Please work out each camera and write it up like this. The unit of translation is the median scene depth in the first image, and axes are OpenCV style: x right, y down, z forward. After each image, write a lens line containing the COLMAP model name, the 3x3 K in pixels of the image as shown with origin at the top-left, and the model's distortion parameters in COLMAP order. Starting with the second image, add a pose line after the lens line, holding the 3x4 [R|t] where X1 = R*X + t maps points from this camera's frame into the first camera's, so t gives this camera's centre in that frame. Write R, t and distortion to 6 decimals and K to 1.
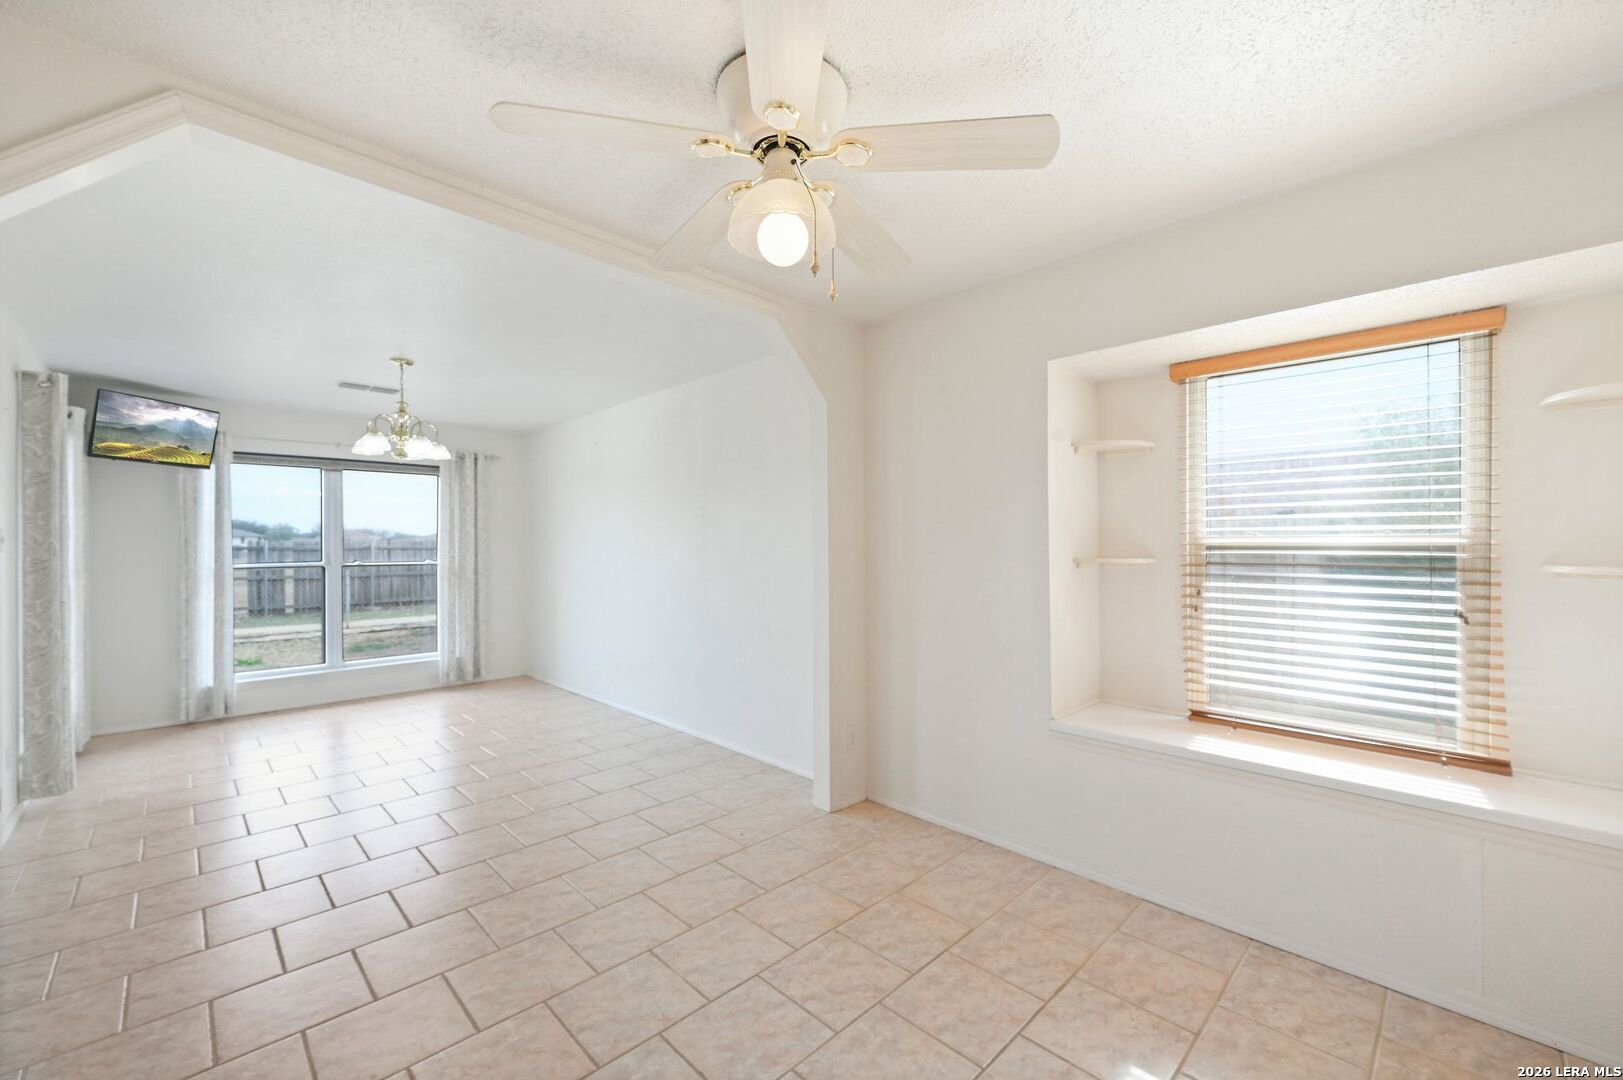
lens RADIAL K [[650.9, 0, 816.7], [0, 650.9, 533.2], [0, 0, 1]] dist [-0.001341, 0.000712]
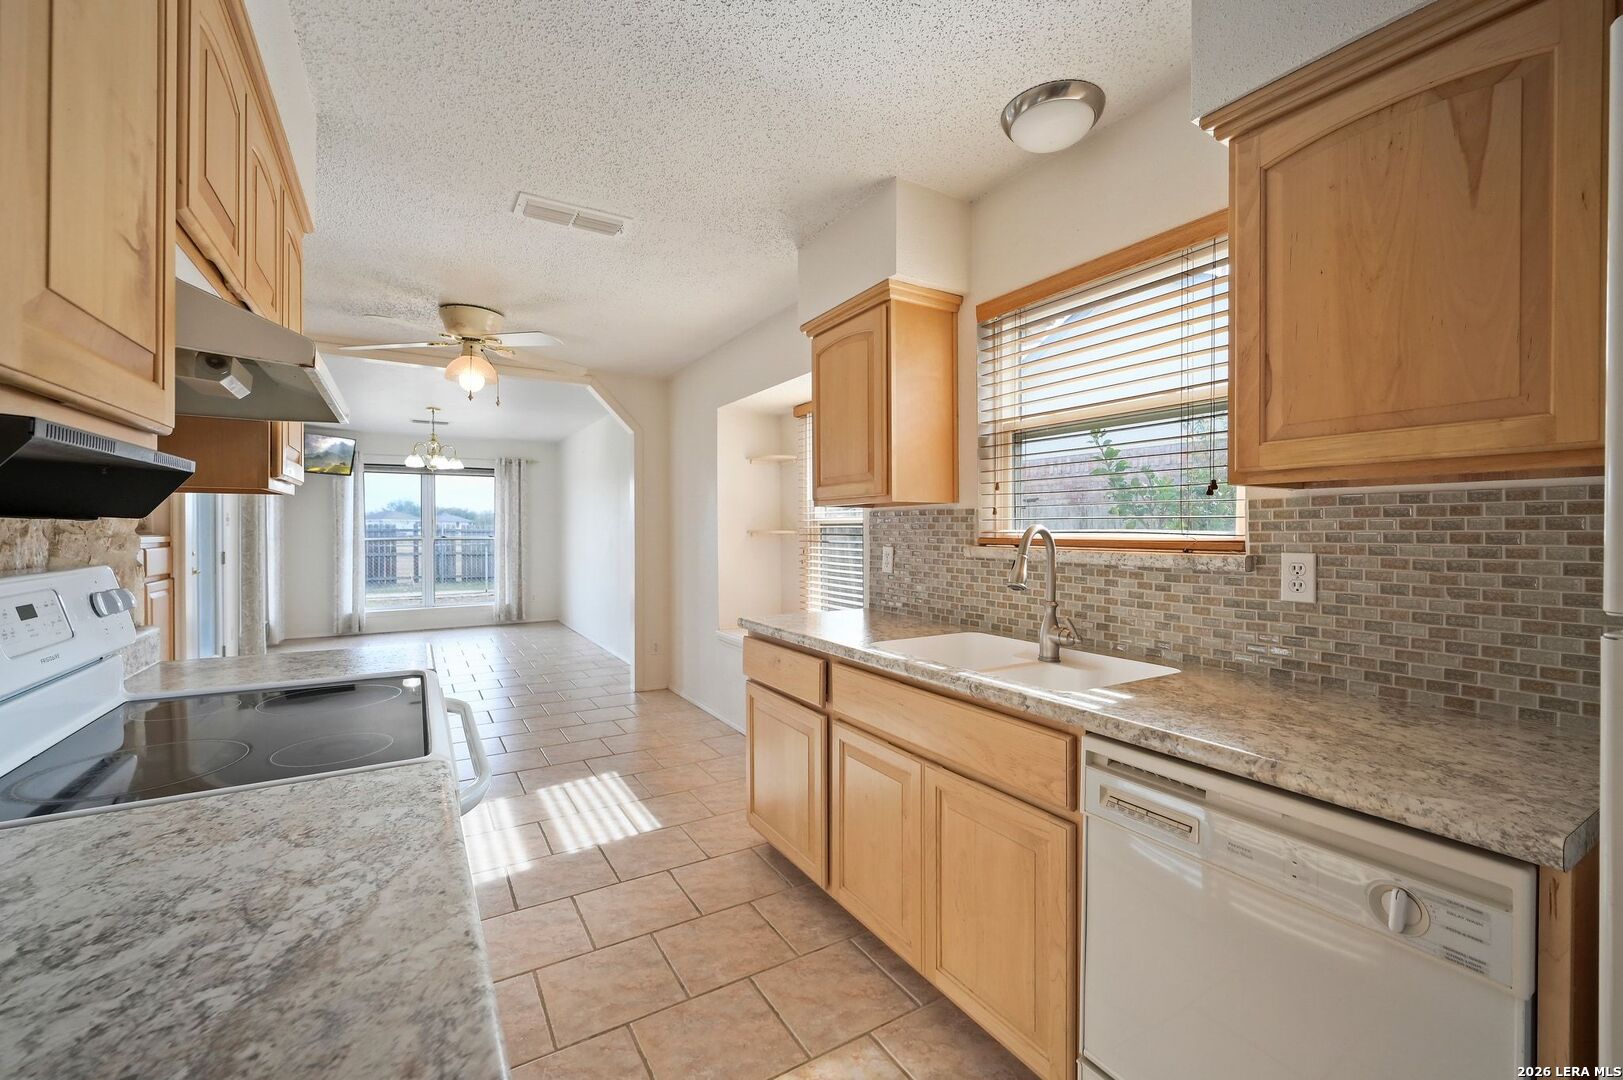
lens RADIAL K [[682.6, 0, 812.7], [0, 682.6, 525.0], [0, 0, 1]] dist [0.004705, -0.000315]
pose [[0.970039, 0.000159, -0.242949, 0.462840], [0.003142, 0.999908, 0.013200, 0.001503], [0.242929, -0.013568, 0.969949, -0.276712]]
